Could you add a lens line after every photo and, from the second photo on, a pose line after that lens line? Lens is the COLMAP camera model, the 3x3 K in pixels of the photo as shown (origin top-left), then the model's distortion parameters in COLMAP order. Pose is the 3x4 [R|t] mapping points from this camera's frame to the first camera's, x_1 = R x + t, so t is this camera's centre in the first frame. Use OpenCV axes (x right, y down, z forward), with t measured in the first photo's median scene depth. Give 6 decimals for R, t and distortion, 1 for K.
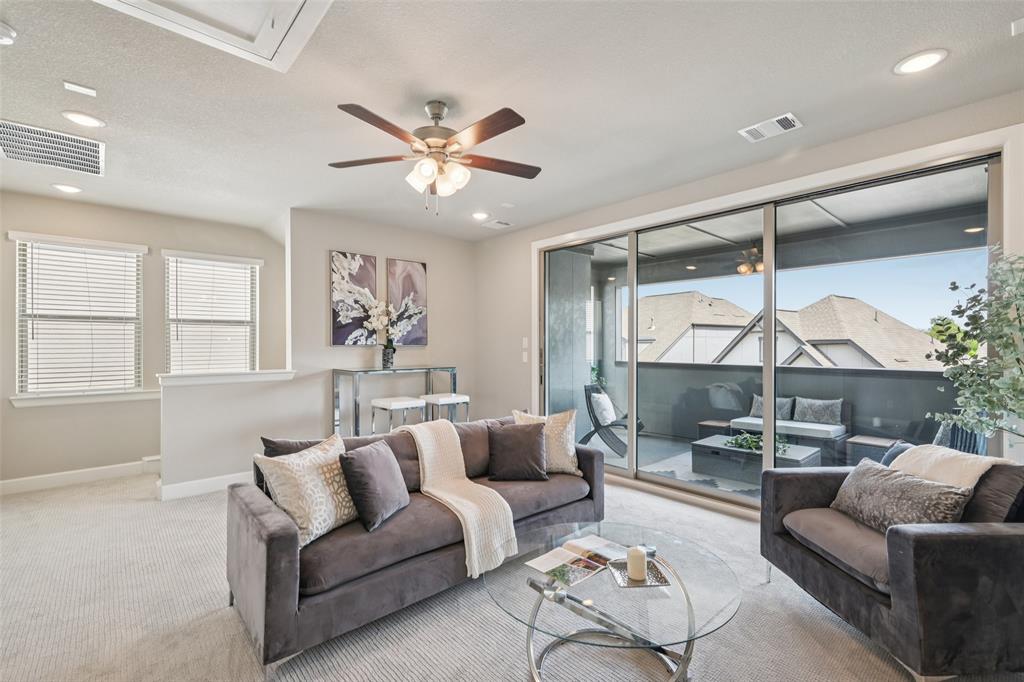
lens RADIAL K [[447.6, 0, 509.4], [0, 447.6, 344.0], [0, 0, 1]] dist [-0.000034, 0.000081]
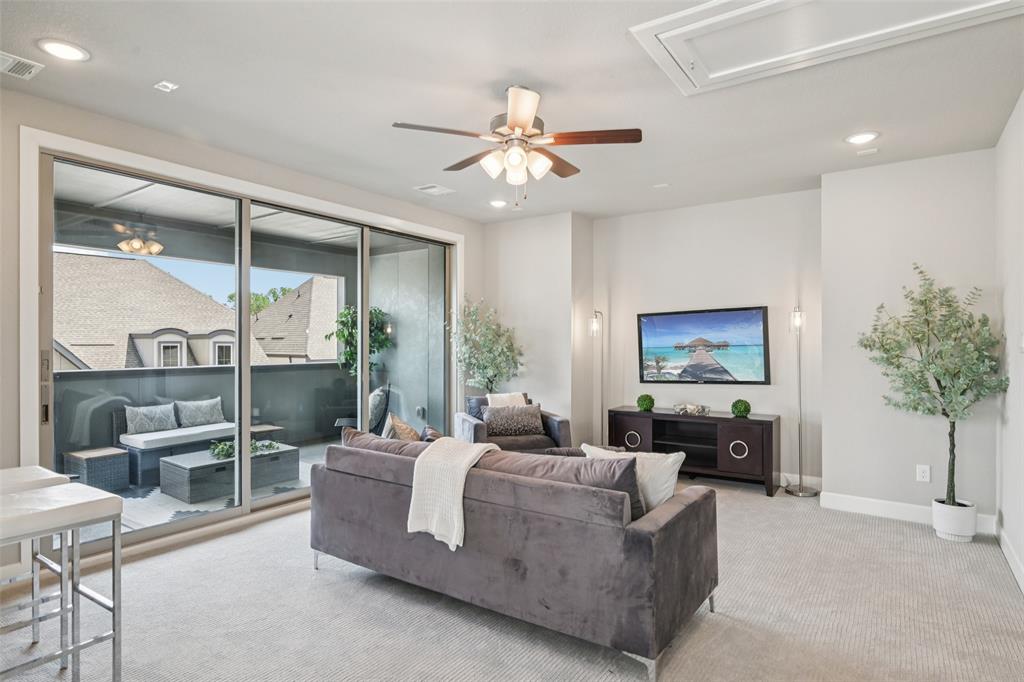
lens RADIAL K [[563.9, 0, 521.5], [0, 563.9, 346.0], [0, 0, 1]] dist [0.000076, -0.000204]
pose [[-0.241983, -0.003887, 0.970273, -0.698975], [-0.001651, 0.999992, 0.003594, 0.001678], [-0.970279, -0.000732, -0.241987, 0.677166]]
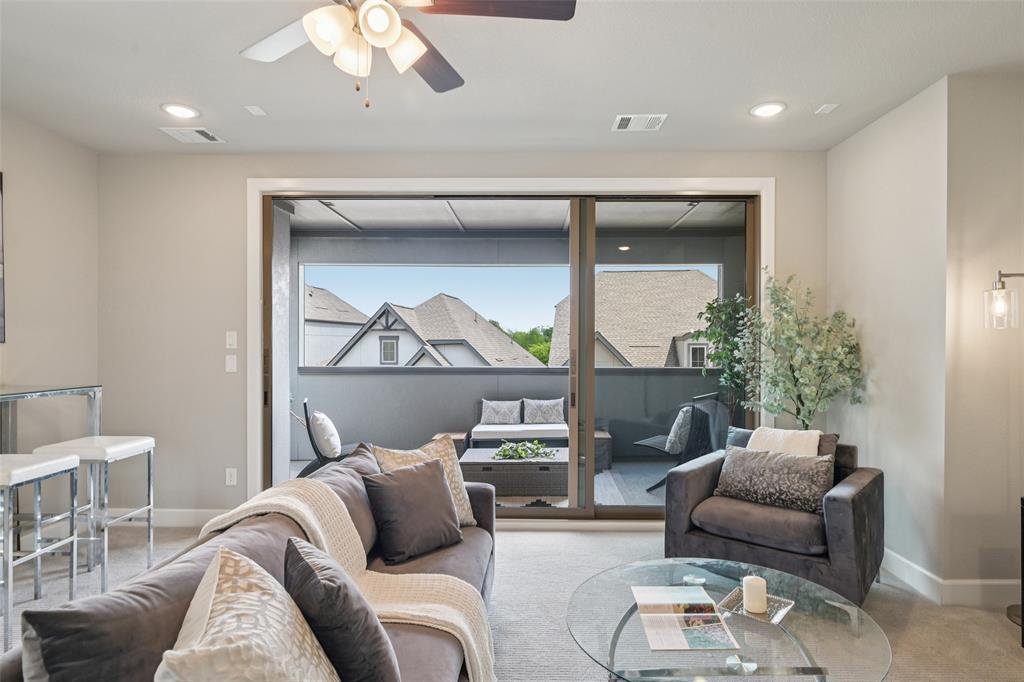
lens RADIAL K [[563.9, 0, 521.5], [0, 563.9, 346.0], [0, 0, 1]] dist [0.000076, -0.000204]
pose [[0.678973, 0.000997, 0.734163, -0.285295], [-0.003990, 0.999989, 0.002332, 0.001934], [-0.734153, -0.004513, 0.678969, 0.202762]]
